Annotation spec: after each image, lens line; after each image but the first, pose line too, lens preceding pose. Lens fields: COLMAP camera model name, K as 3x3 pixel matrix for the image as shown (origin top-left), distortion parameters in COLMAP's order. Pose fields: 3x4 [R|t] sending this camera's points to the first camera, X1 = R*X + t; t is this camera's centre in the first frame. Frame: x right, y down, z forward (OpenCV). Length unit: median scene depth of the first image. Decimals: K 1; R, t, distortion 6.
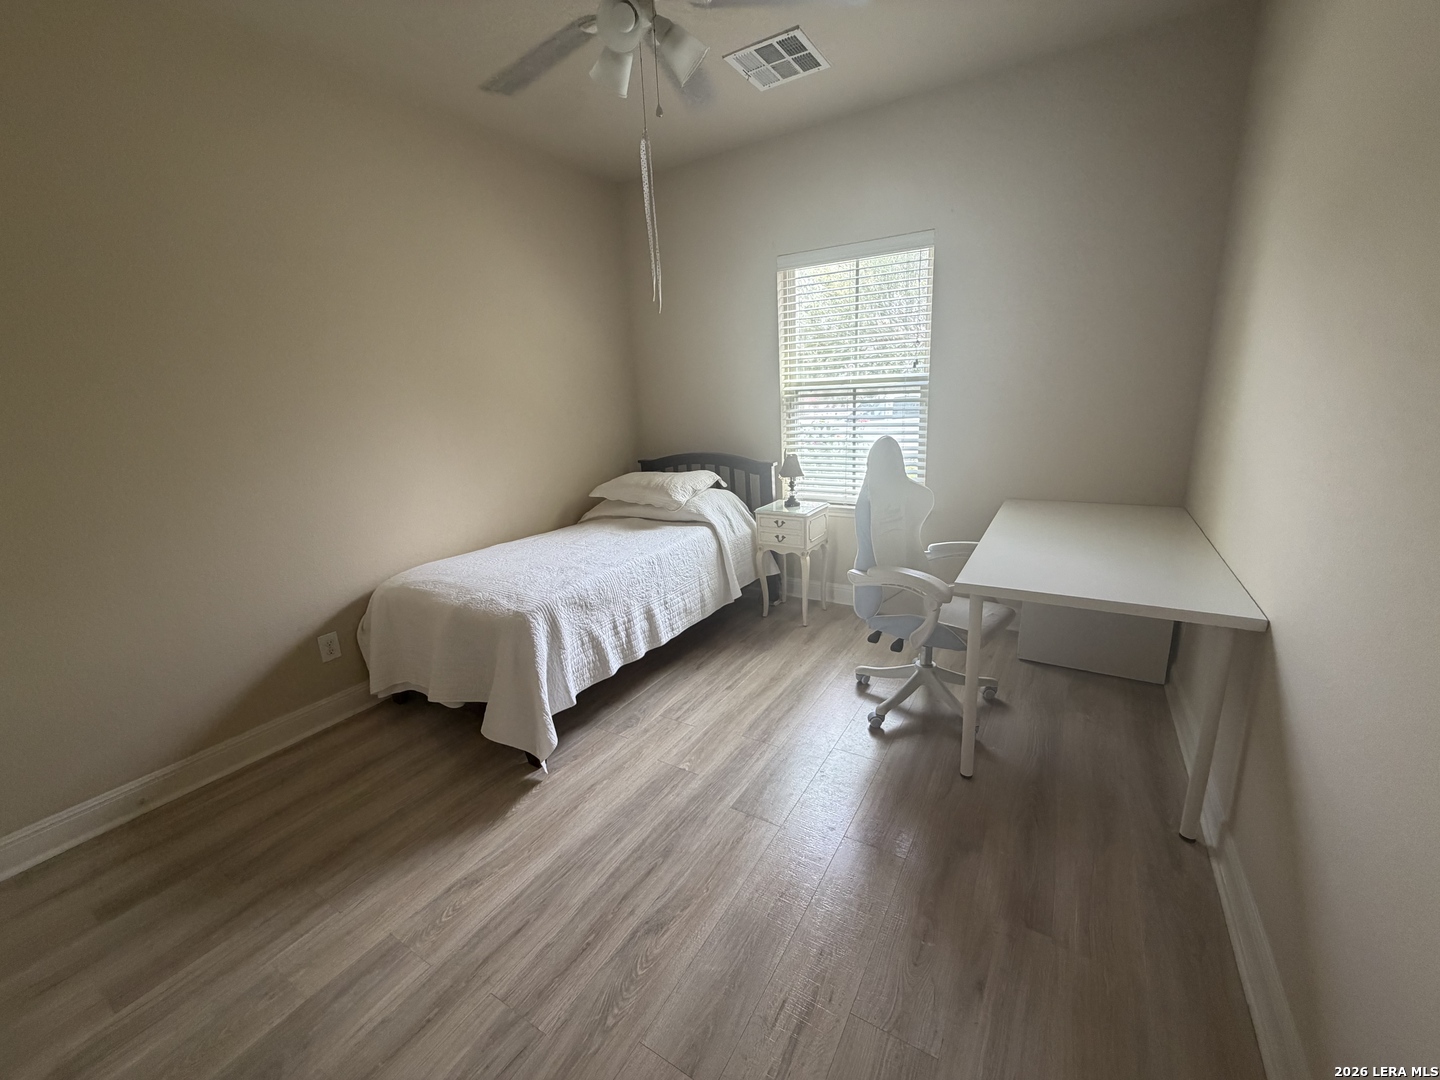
lens RADIAL K [[575.8, 0, 718.8], [0, 575.8, 538.3], [0, 0, 1]] dist [0.002393, -0.000714]
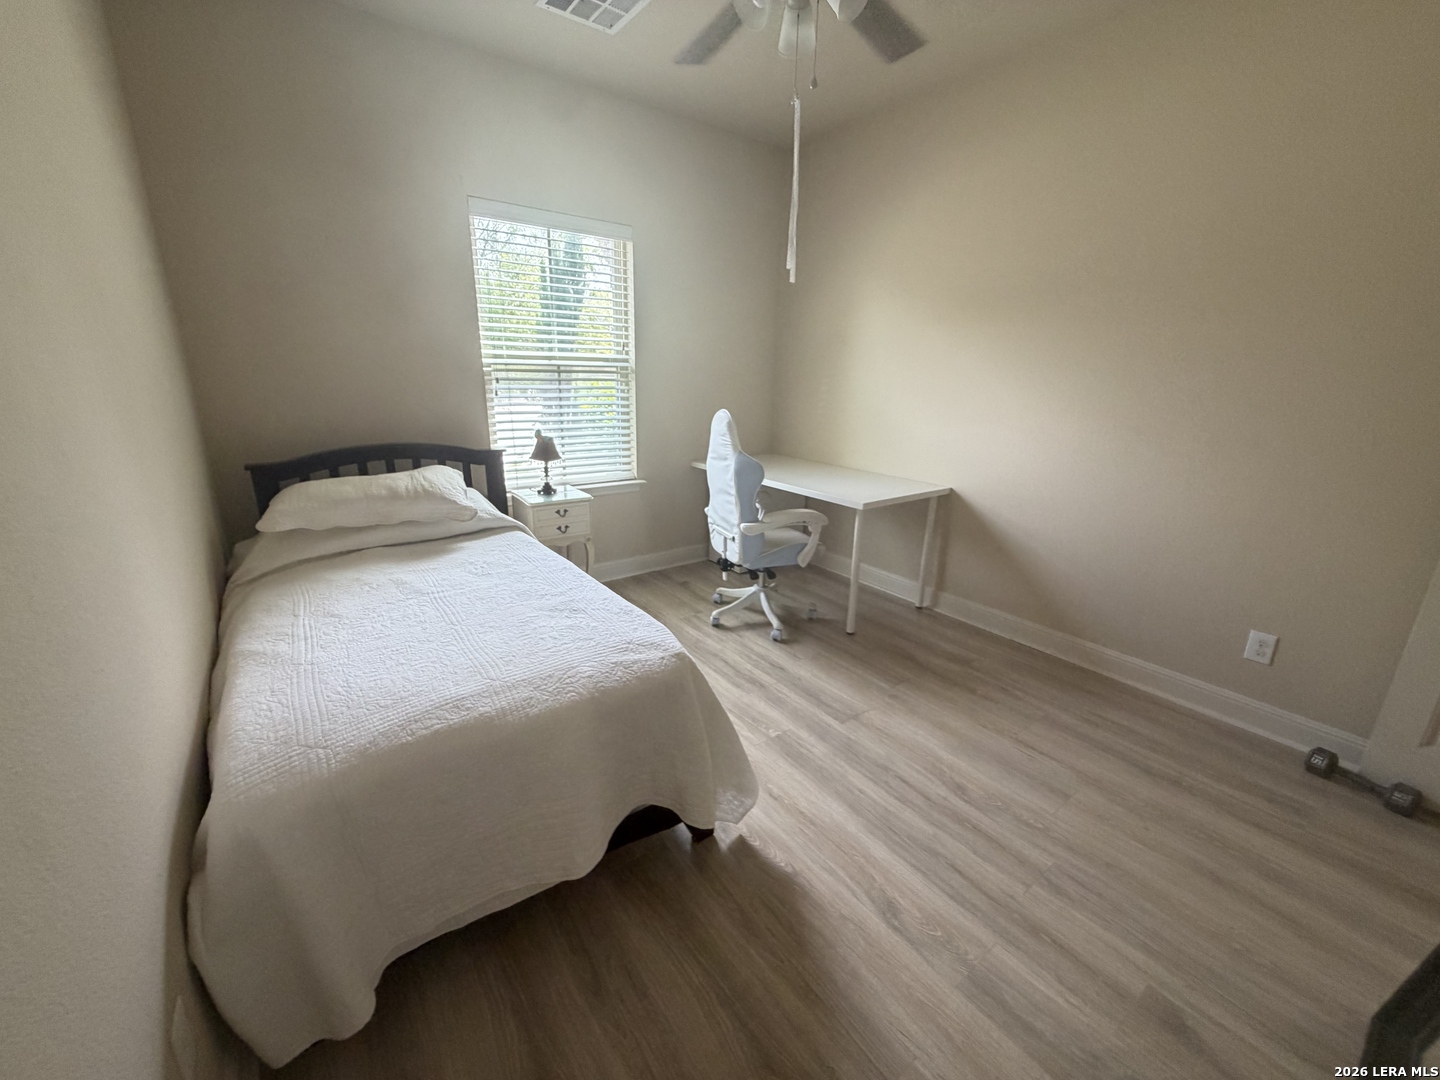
lens RADIAL K [[575.8, 0, 716.4], [0, 575.8, 539.8], [0, 0, 1]] dist [0.002393, -0.000714]
pose [[0.373612, -0.211831, 0.903074, -1.025486], [0.190933, 0.970289, 0.148606, -0.118760], [-0.907722, 0.116906, 0.402957, 0.690496]]
